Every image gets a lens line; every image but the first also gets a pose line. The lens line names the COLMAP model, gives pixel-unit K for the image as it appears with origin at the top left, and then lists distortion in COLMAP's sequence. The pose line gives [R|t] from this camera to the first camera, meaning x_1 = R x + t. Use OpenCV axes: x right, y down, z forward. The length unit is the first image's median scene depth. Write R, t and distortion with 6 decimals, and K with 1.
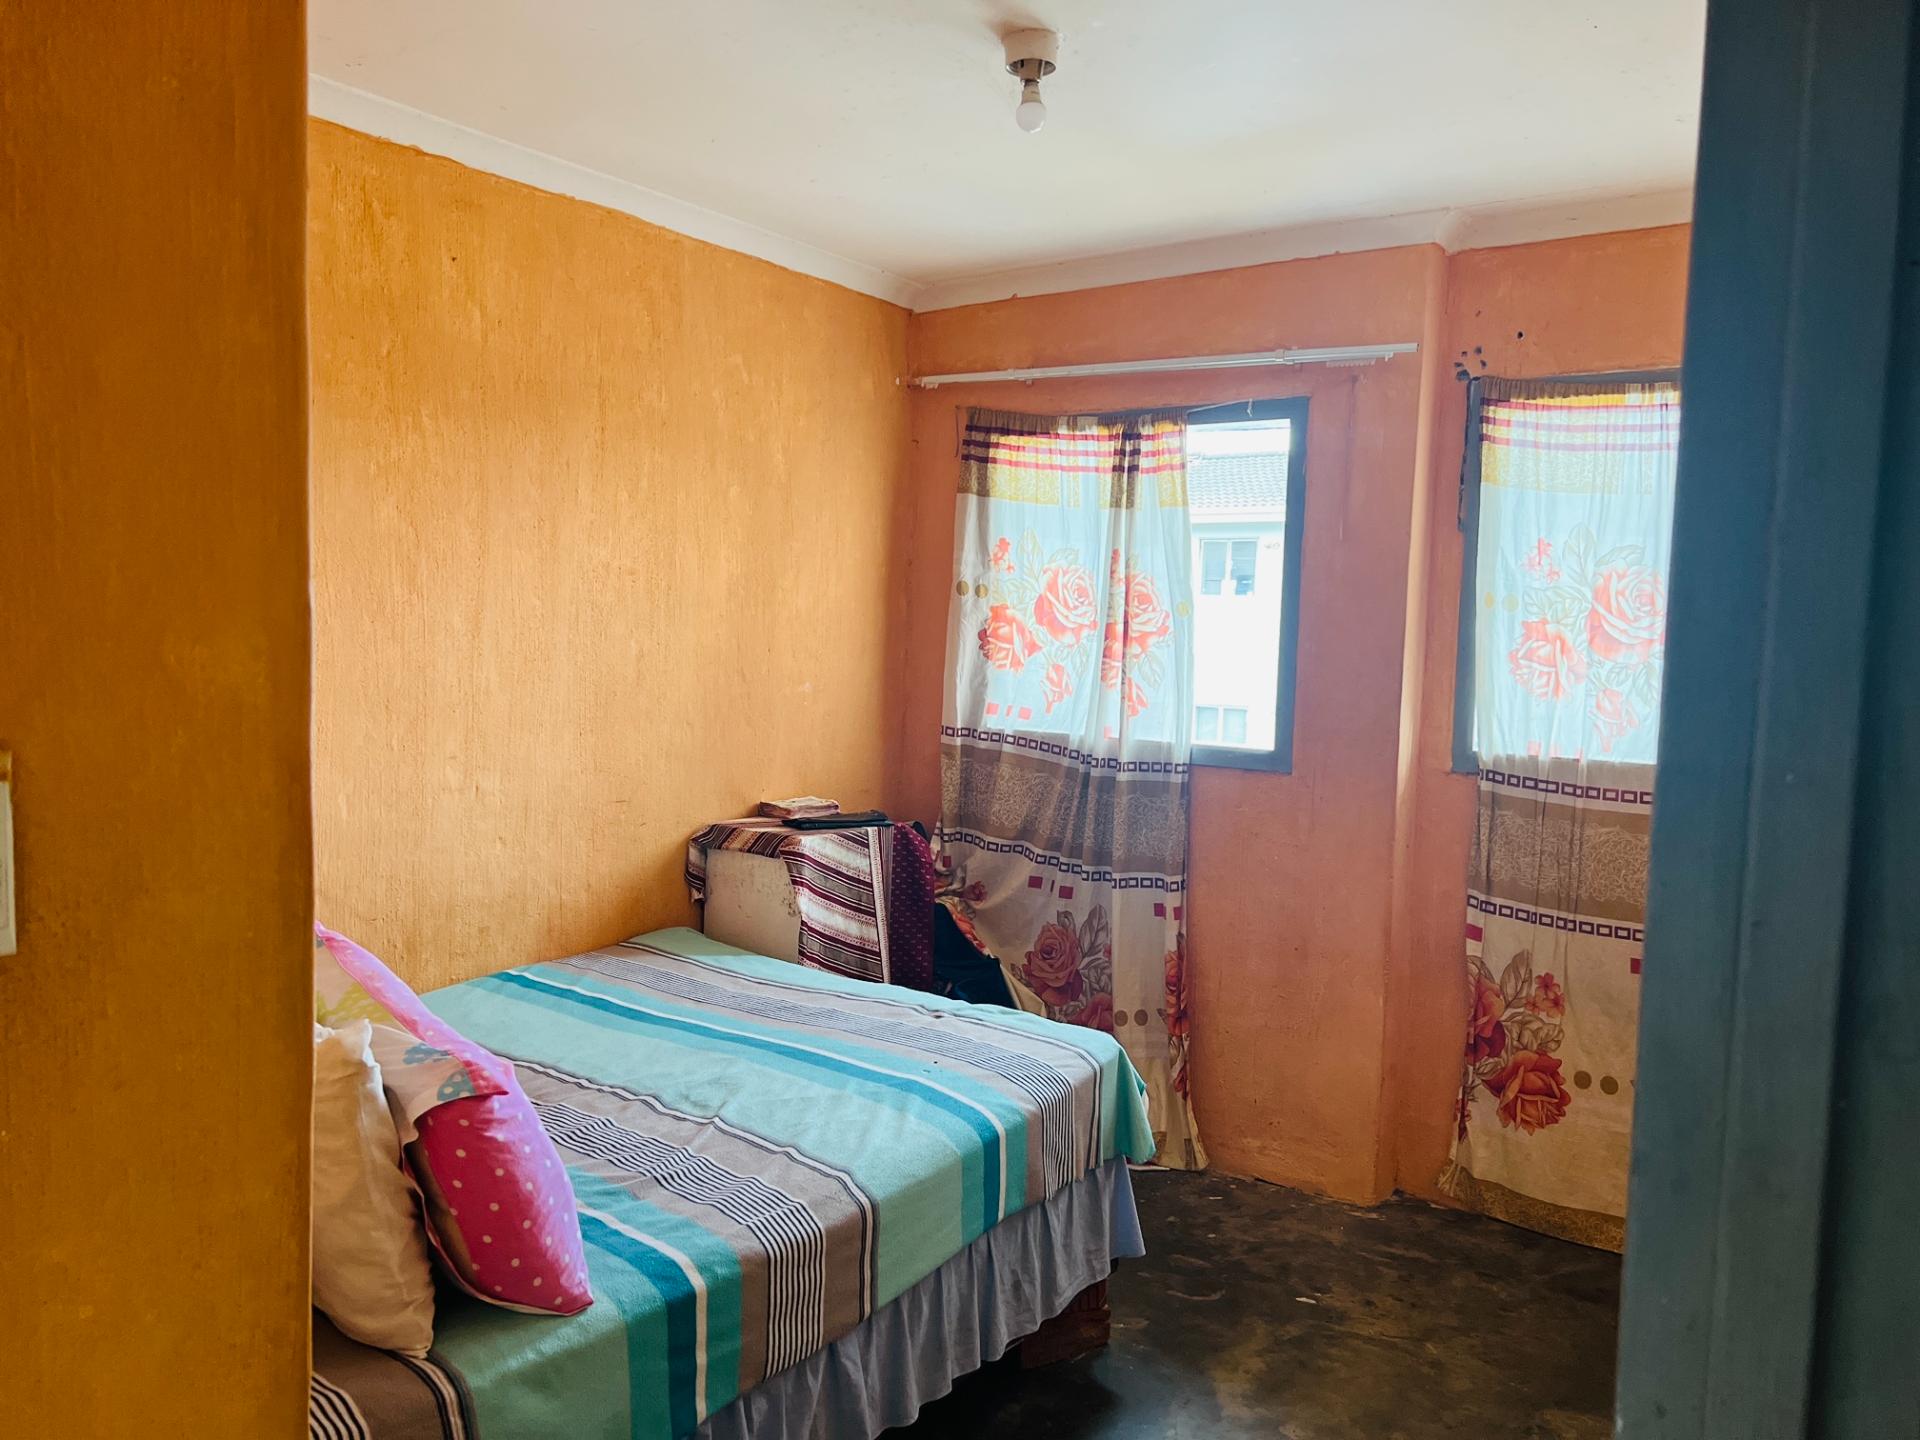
lens RADIAL K [[1430.8, 0, 966.3], [0, 1430.8, 720.3], [0, 0, 1]] dist [0.057523, -0.061003]
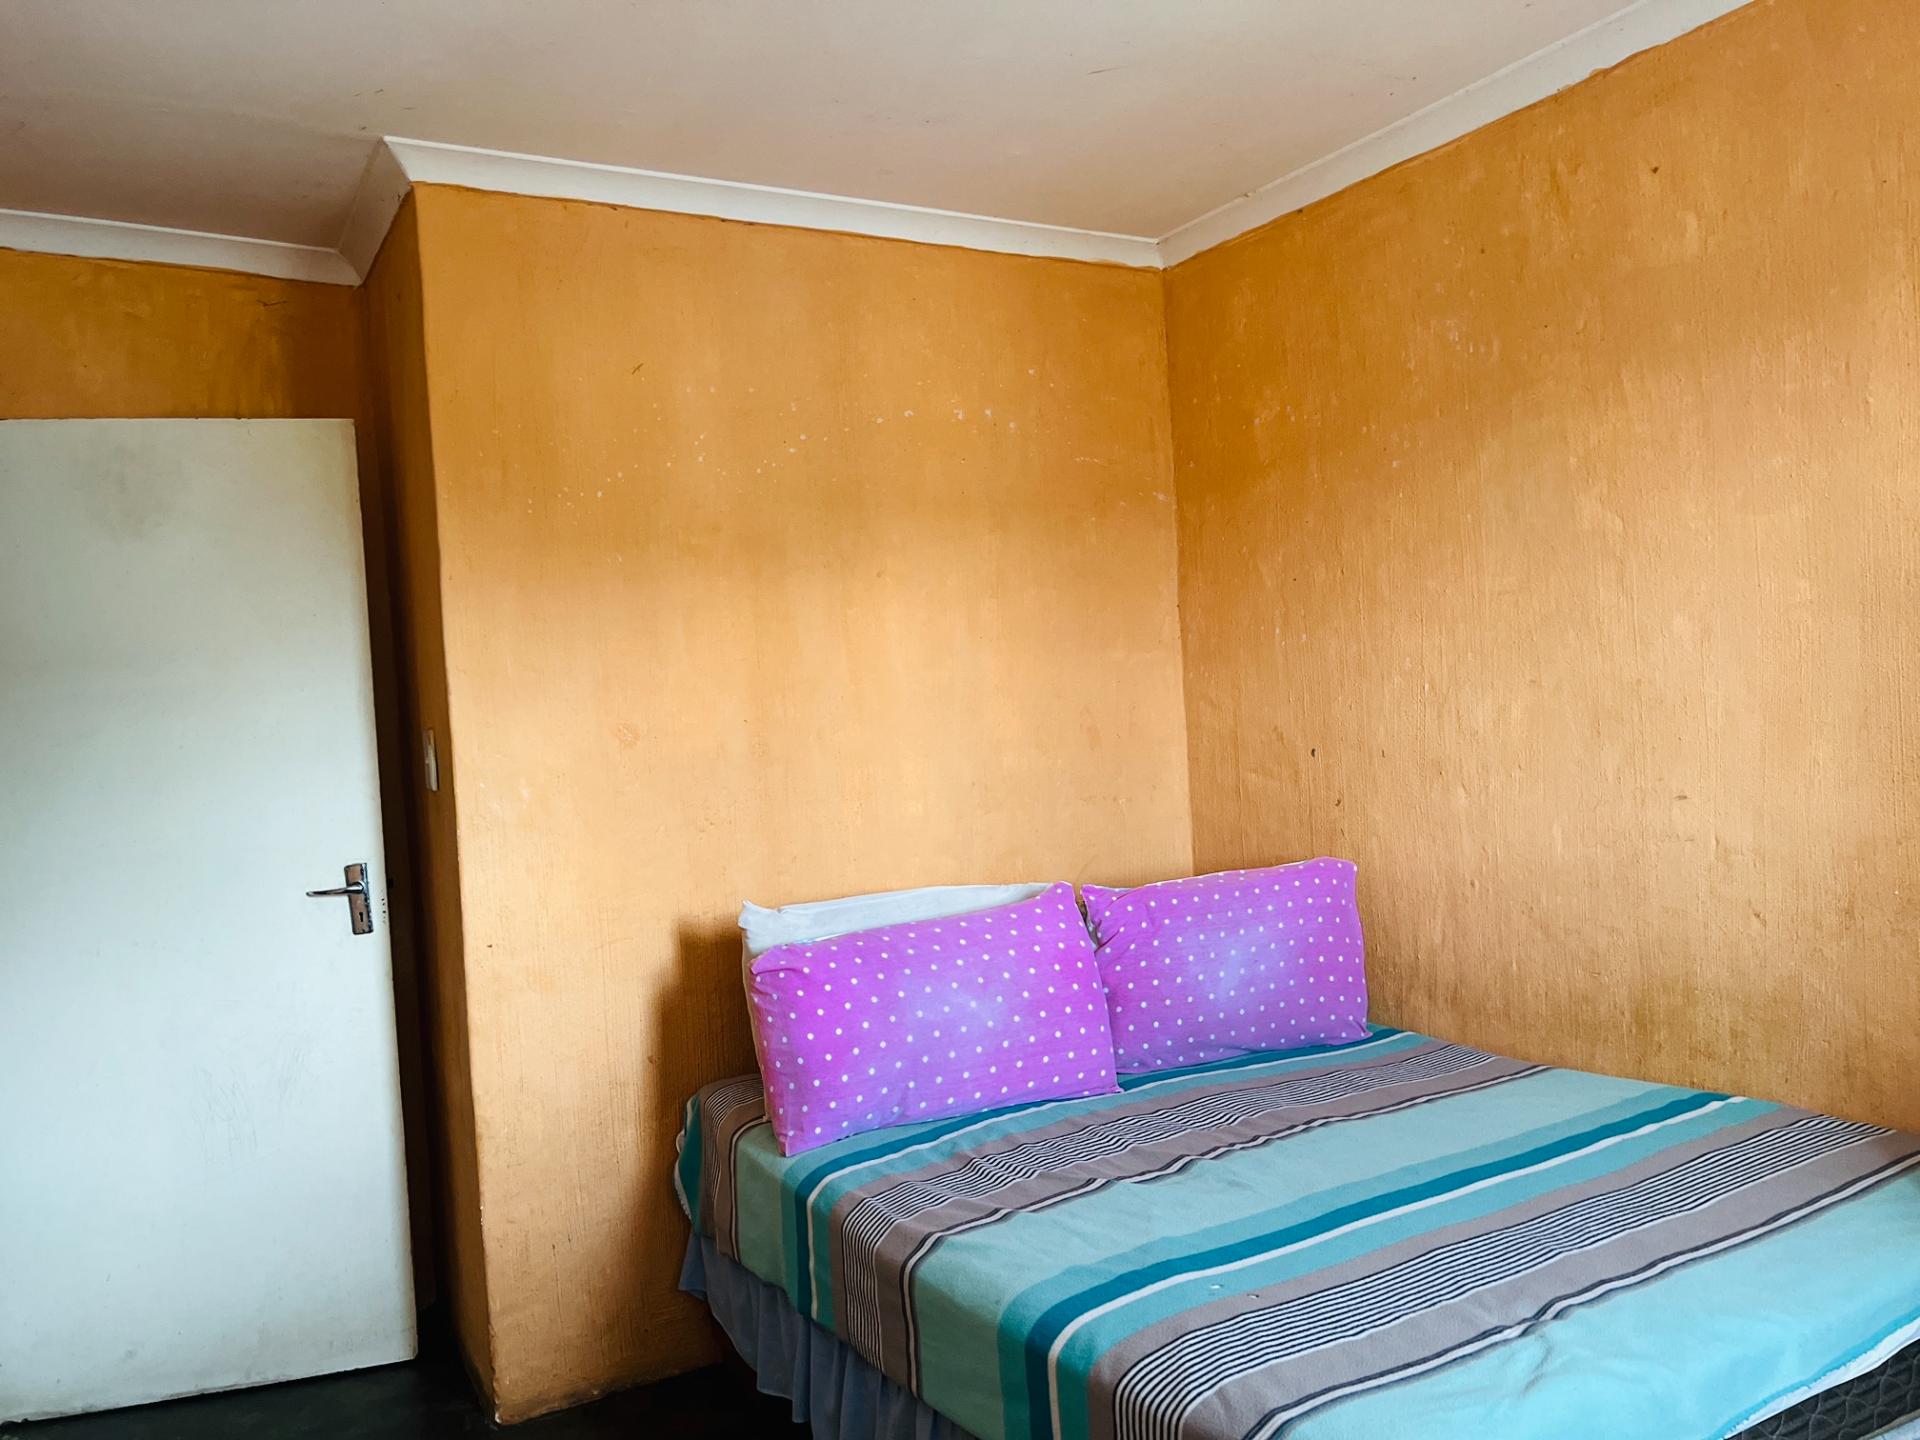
lens RADIAL K [[1430.8, 0, 972.1], [0, 1430.8, 732.7], [0, 0, 1]] dist [0.057523, -0.061003]
pose [[-0.403461, 0.013233, -0.914901, 0.512557], [-0.019987, 0.999529, 0.023271, -0.019642], [0.914778, 0.027675, -0.403007, 0.949976]]
